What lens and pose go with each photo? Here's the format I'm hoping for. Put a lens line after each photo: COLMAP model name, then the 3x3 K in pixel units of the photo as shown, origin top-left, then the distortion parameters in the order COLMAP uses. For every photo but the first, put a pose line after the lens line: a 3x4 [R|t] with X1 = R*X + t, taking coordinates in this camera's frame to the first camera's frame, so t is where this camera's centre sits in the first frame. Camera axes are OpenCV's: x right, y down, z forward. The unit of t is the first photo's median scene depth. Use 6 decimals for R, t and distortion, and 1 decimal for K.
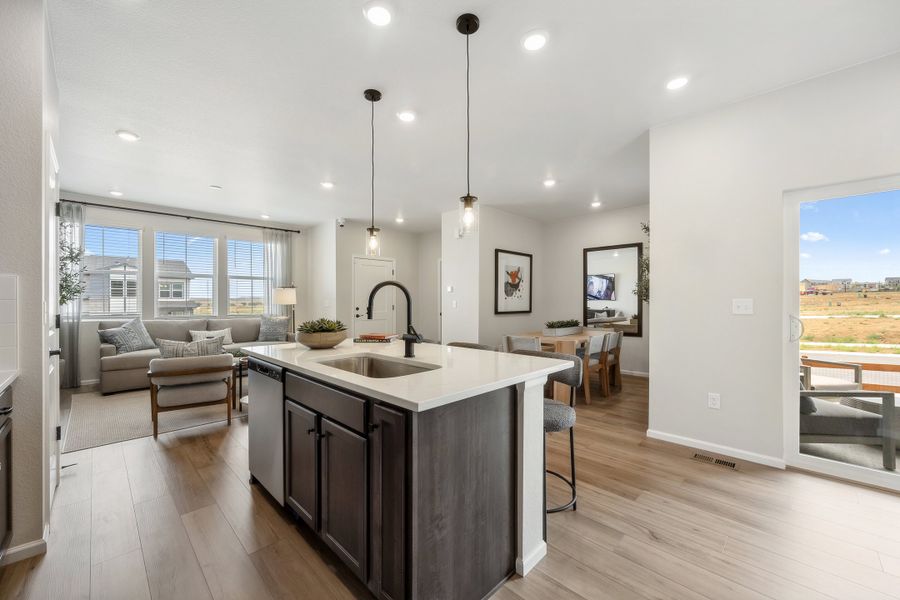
lens RADIAL K [[351.3, 0, 447.2], [0, 351.3, 302.3], [0, 0, 1]] dist [0.002159, -0.000194]
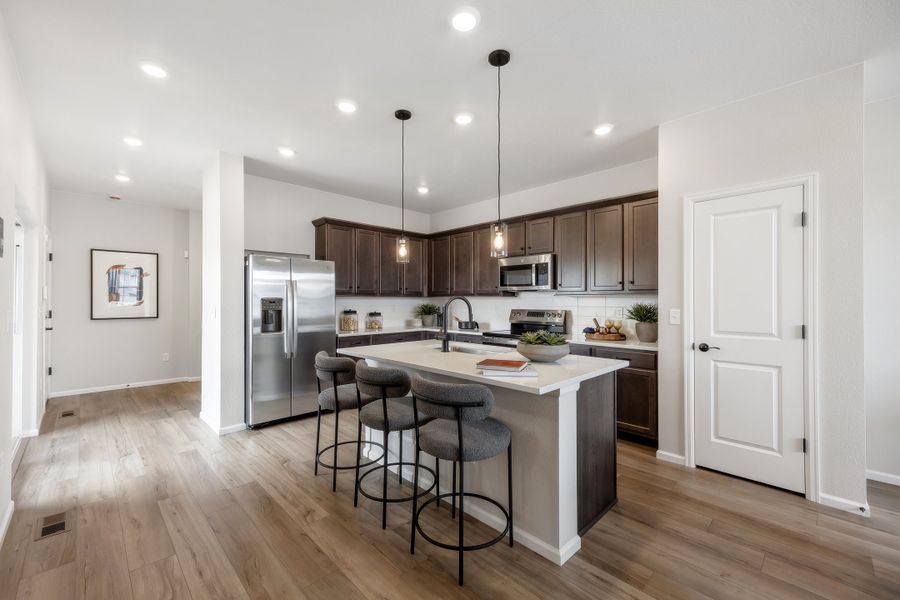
lens RADIAL K [[367.9, 0, 448.9], [0, 367.9, 301.3], [0, 0, 1]] dist [0.006821, -0.000216]
pose [[-0.999997, 0.000918, 0.002224, -0.102638], [0.000925, 0.999995, 0.002904, -0.032727], [-0.002222, 0.002906, -0.999993, 1.977271]]
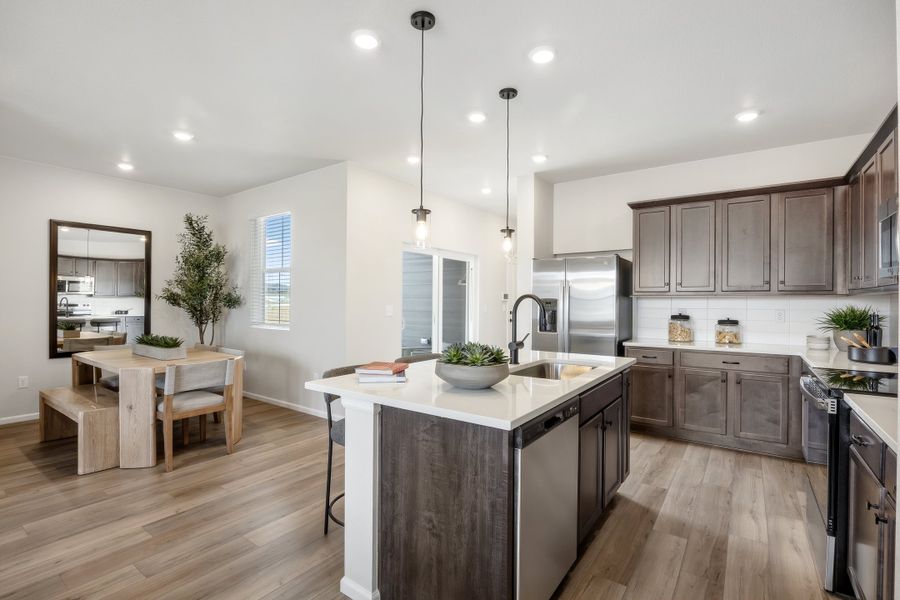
lens RADIAL K [[420.0, 0, 445.6], [0, 420.0, 302.4], [0, 0, 1]] dist [-0.011379, -0.000905]
pose [[-0.157110, -0.000316, 0.987581, -1.113432], [-0.000779, 1.000000, 0.000196, -0.027617], [-0.987581, -0.000739, -0.157110, 1.159828]]
